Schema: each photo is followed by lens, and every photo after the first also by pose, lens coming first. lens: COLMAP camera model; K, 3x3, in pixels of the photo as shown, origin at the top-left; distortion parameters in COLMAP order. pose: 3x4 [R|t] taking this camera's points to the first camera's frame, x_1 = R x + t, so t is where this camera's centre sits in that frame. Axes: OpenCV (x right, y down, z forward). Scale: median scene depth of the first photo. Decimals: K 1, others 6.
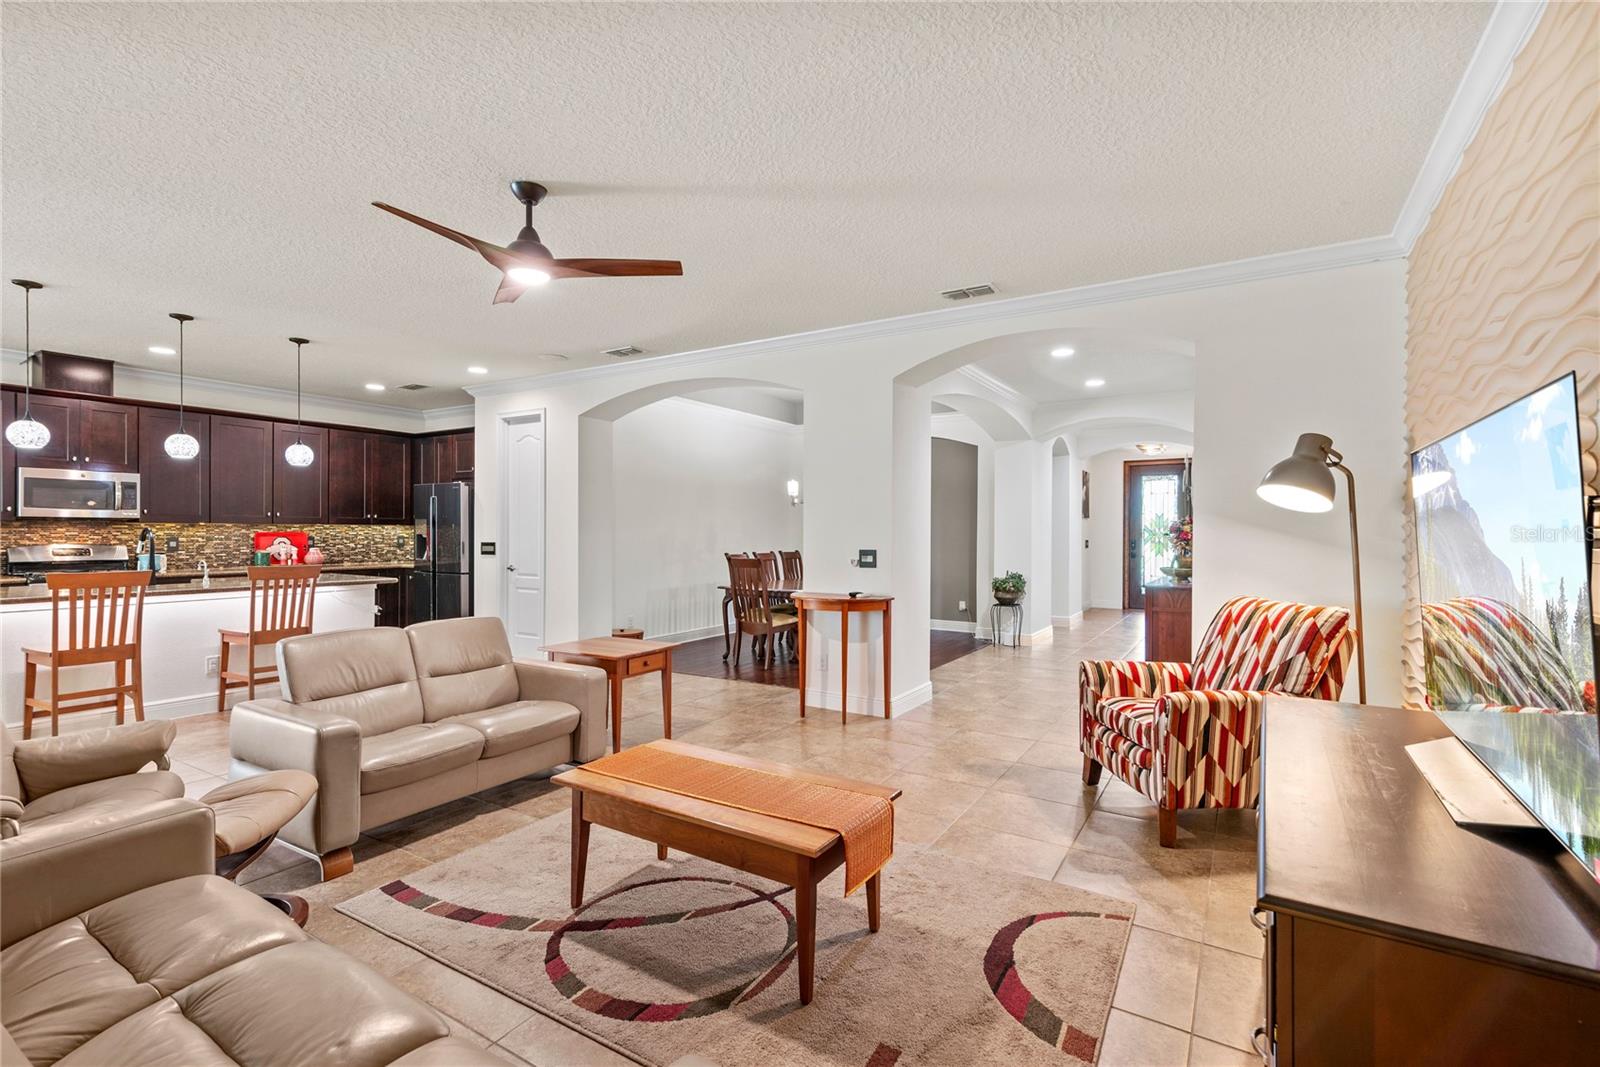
lens RADIAL K [[724.9, 0, 800.0], [0, 724.9, 533.5], [0, 0, 1]] dist [0.012192, -0.000722]
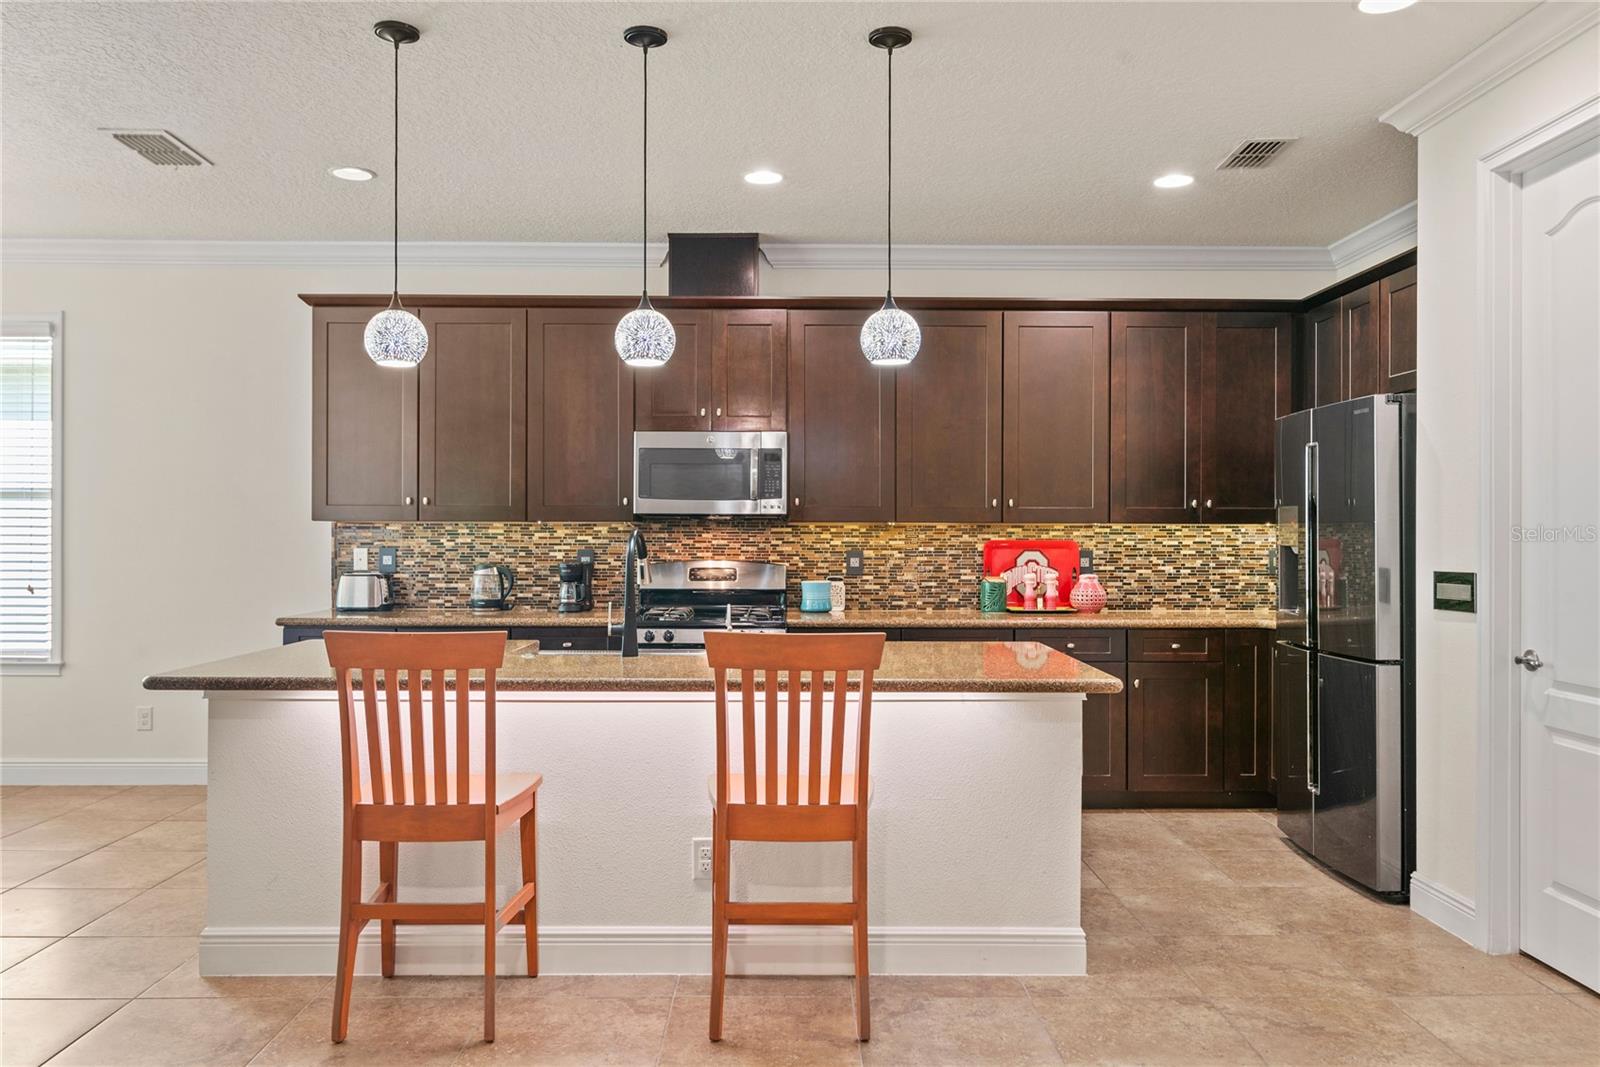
lens RADIAL K [[1154.9, 0, 800.0], [0, 1154.9, 533.5], [0, 0, 1]] dist [0.002661, 0.003523]
pose [[0.533044, -0.005040, -0.846072, -0.171780], [-0.002722, 0.999967, -0.007672, -0.000051], [0.846083, 0.006392, 0.533013, 0.547472]]
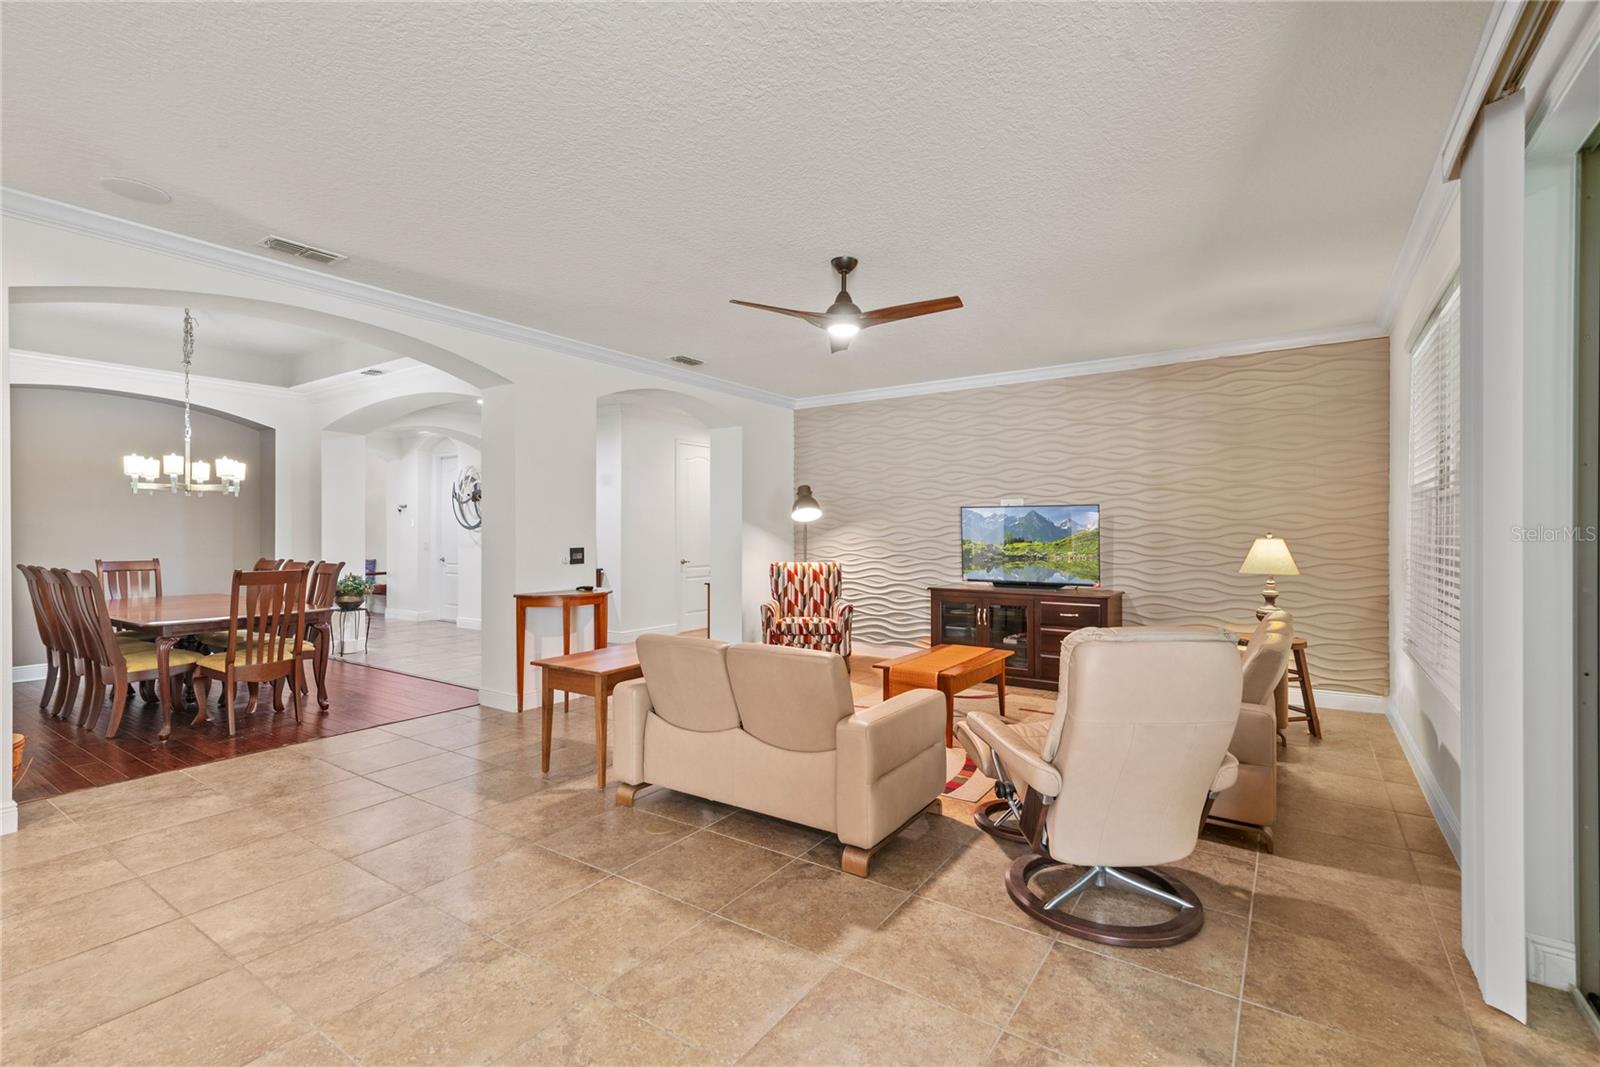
lens RADIAL K [[724.9, 0, 800.0], [0, 724.9, 533.5], [0, 0, 1]] dist [0.012192, -0.000722]
pose [[0.046365, -0.008654, 0.998887, -0.770628], [0.003654, 0.999957, 0.008493, -0.005651], [-0.998918, 0.003256, 0.046395, 0.479968]]
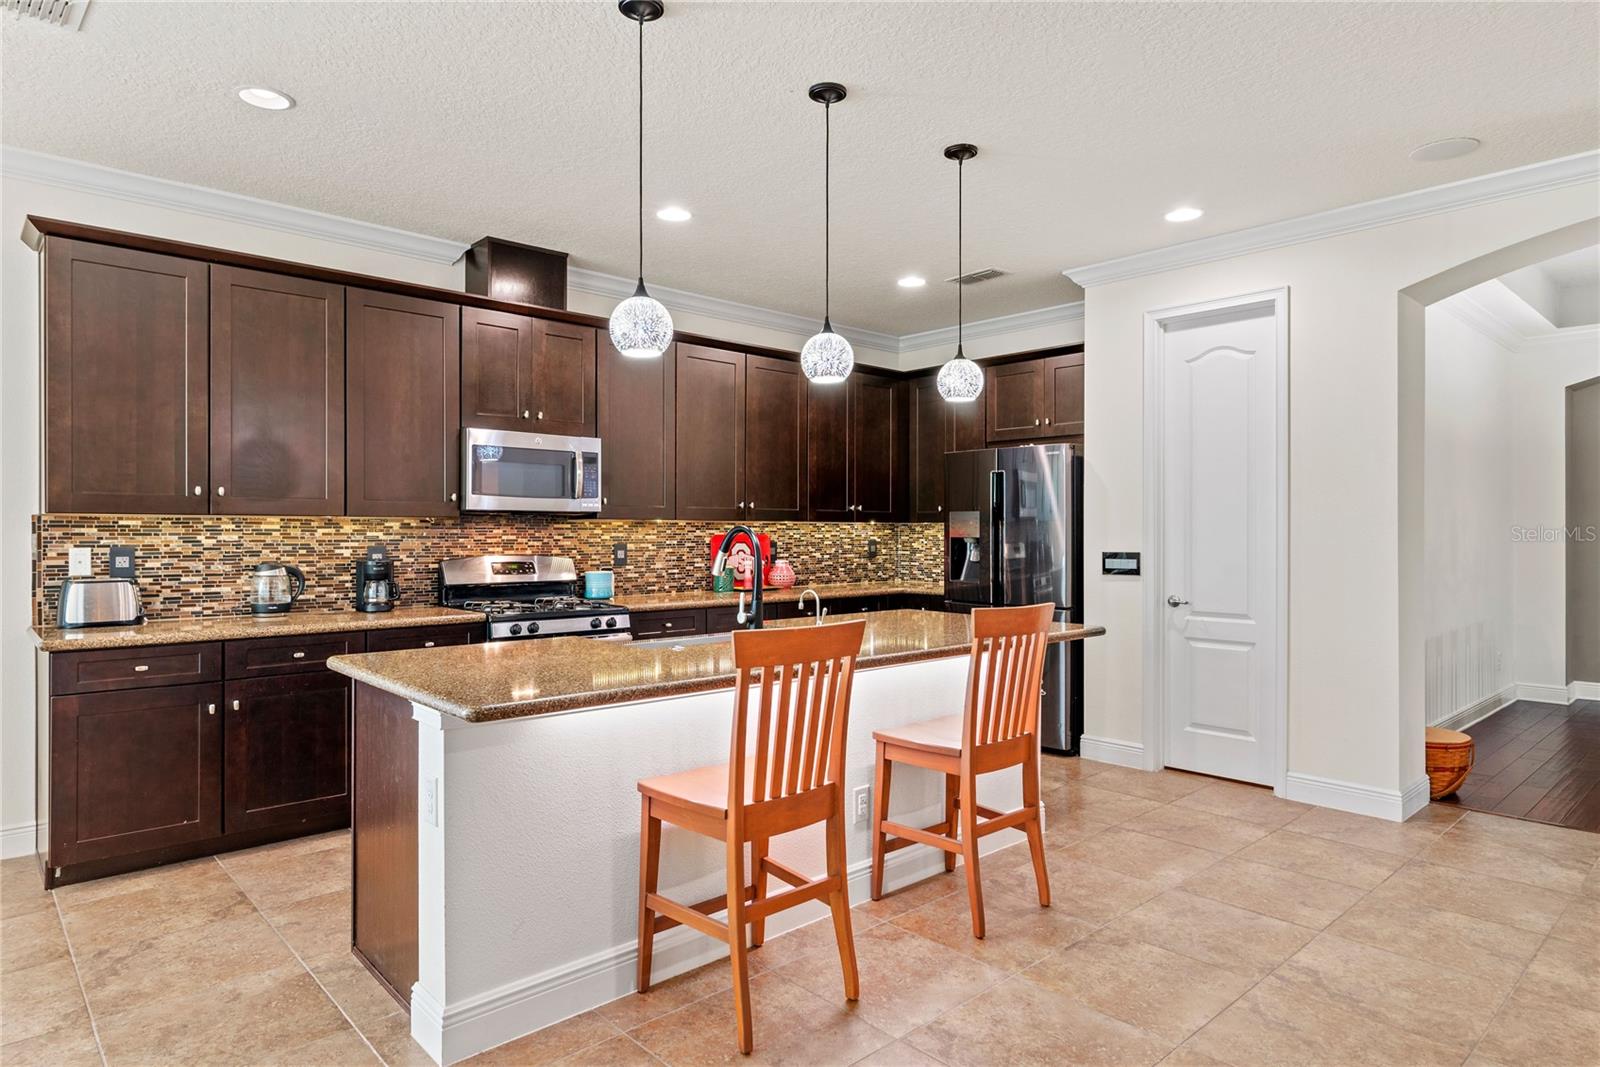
lens RADIAL K [[927.2, 0, 800.0], [0, 927.2, 533.5], [0, 0, 1]] dist [0.006474, 0.002079]
pose [[0.961613, -0.003562, -0.274387, -0.528828], [0.003055, 0.999993, -0.002276, -0.000891], [0.274393, 0.001351, 0.961617, 0.305414]]
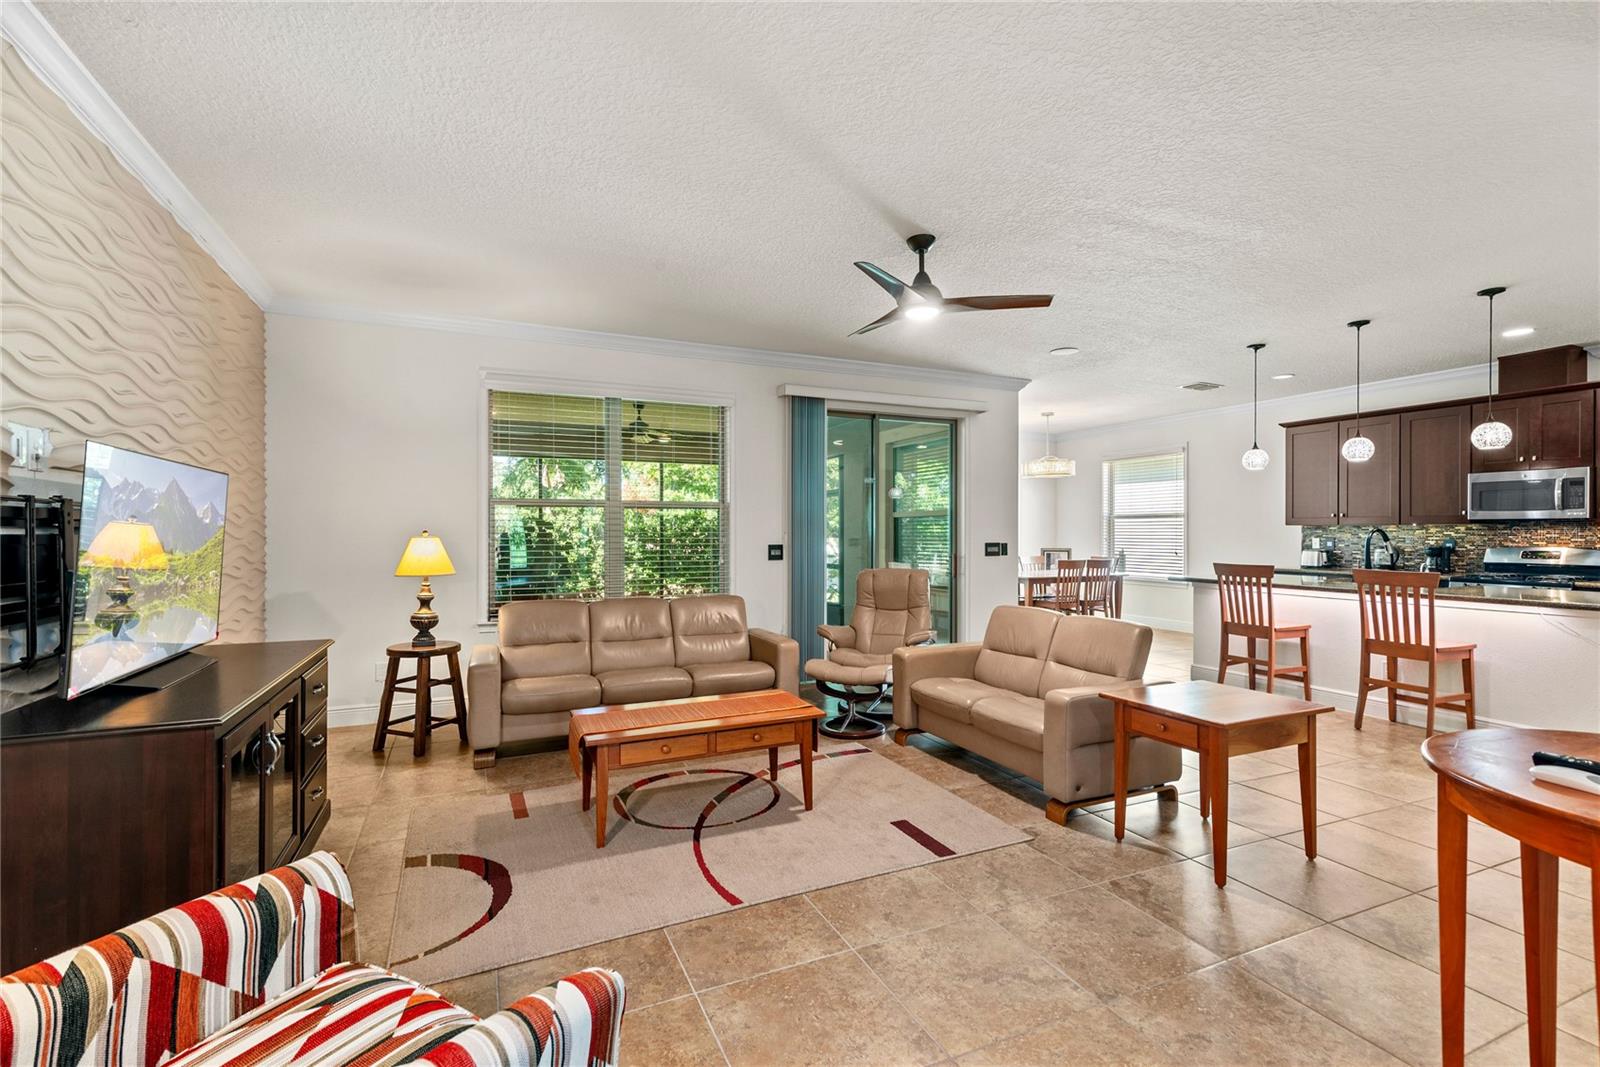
lens RADIAL K [[724.9, 0, 800.0], [0, 724.9, 533.5], [0, 0, 1]] dist [0.012192, -0.000722]
pose [[-0.559104, -0.003118, -0.829092, 0.336607], [-0.005967, 0.999982, 0.000263, 0.002625], [0.829076, 0.005094, -0.559112, 0.705145]]
